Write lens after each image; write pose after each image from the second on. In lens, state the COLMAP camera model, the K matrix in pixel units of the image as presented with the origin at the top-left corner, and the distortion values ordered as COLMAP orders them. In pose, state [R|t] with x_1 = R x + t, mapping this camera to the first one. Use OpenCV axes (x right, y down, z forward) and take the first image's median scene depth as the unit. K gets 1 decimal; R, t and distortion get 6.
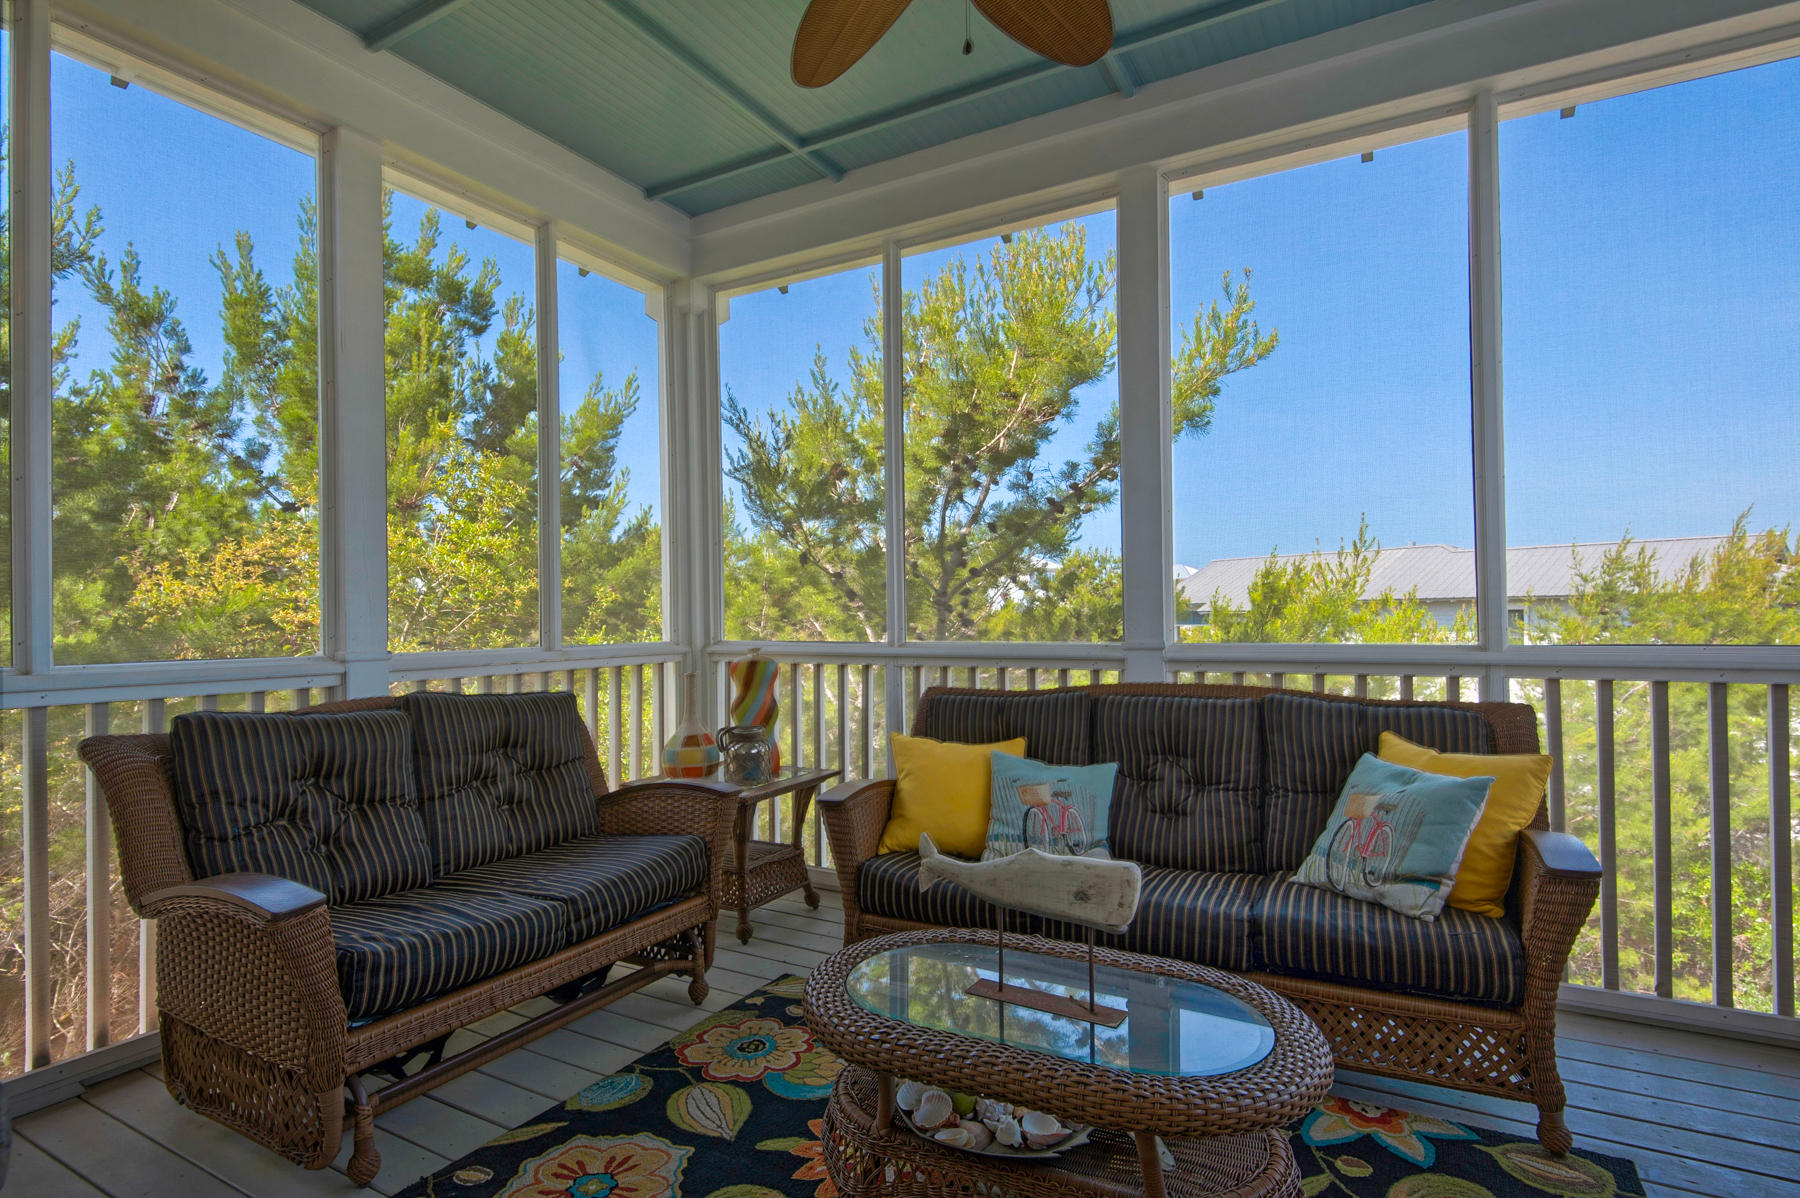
lens RADIAL K [[929.5, 0, 900.0], [0, 929.5, 599.0], [0, 0, 1]] dist [0.002331, 0.000259]
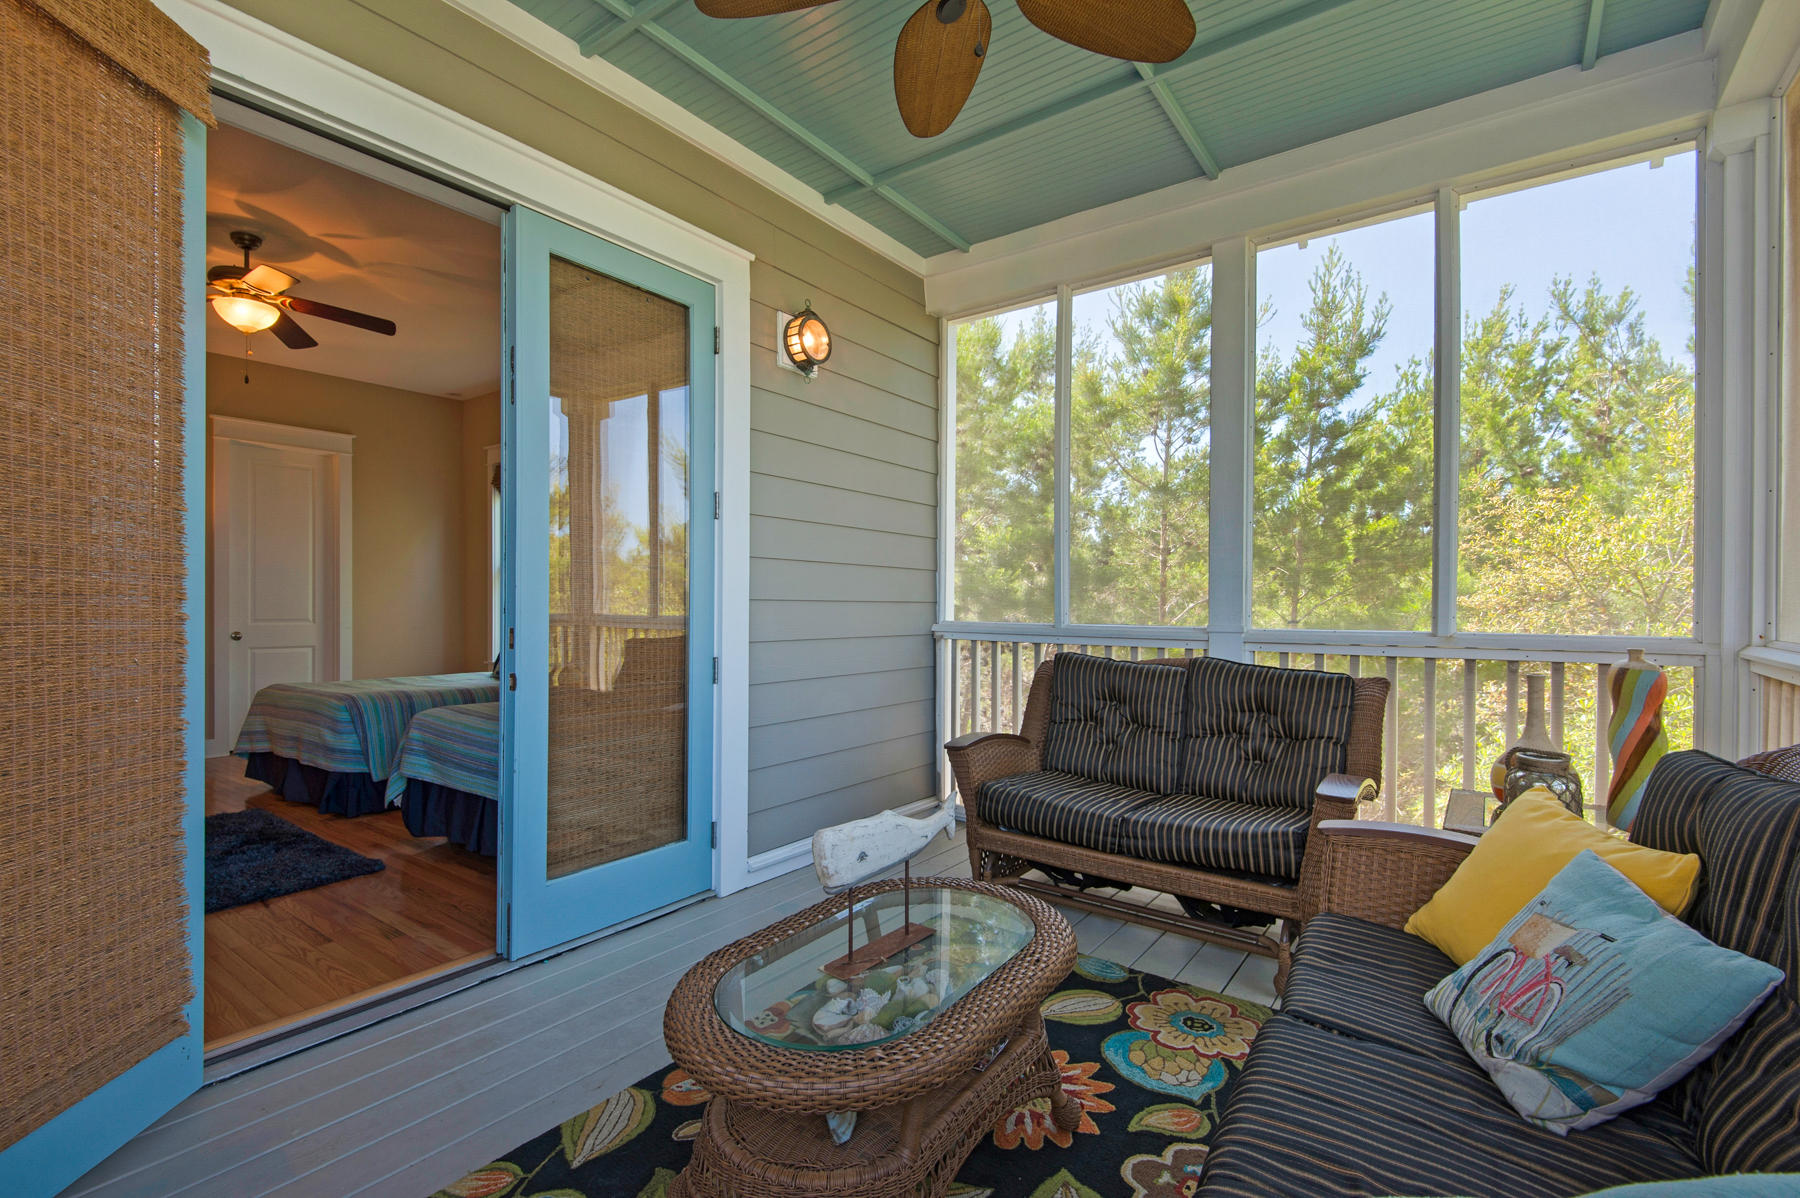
lens RADIAL K [[824.8, 0, 871.6], [0, 824.8, 606.2], [0, 0, 1]] dist [0.046928, -0.037547]
pose [[-0.147341, 0.018011, -0.988922, 0.794219], [0.011927, 0.999794, 0.016432, 0.004272], [0.989014, -0.009374, -0.147526, 0.790826]]
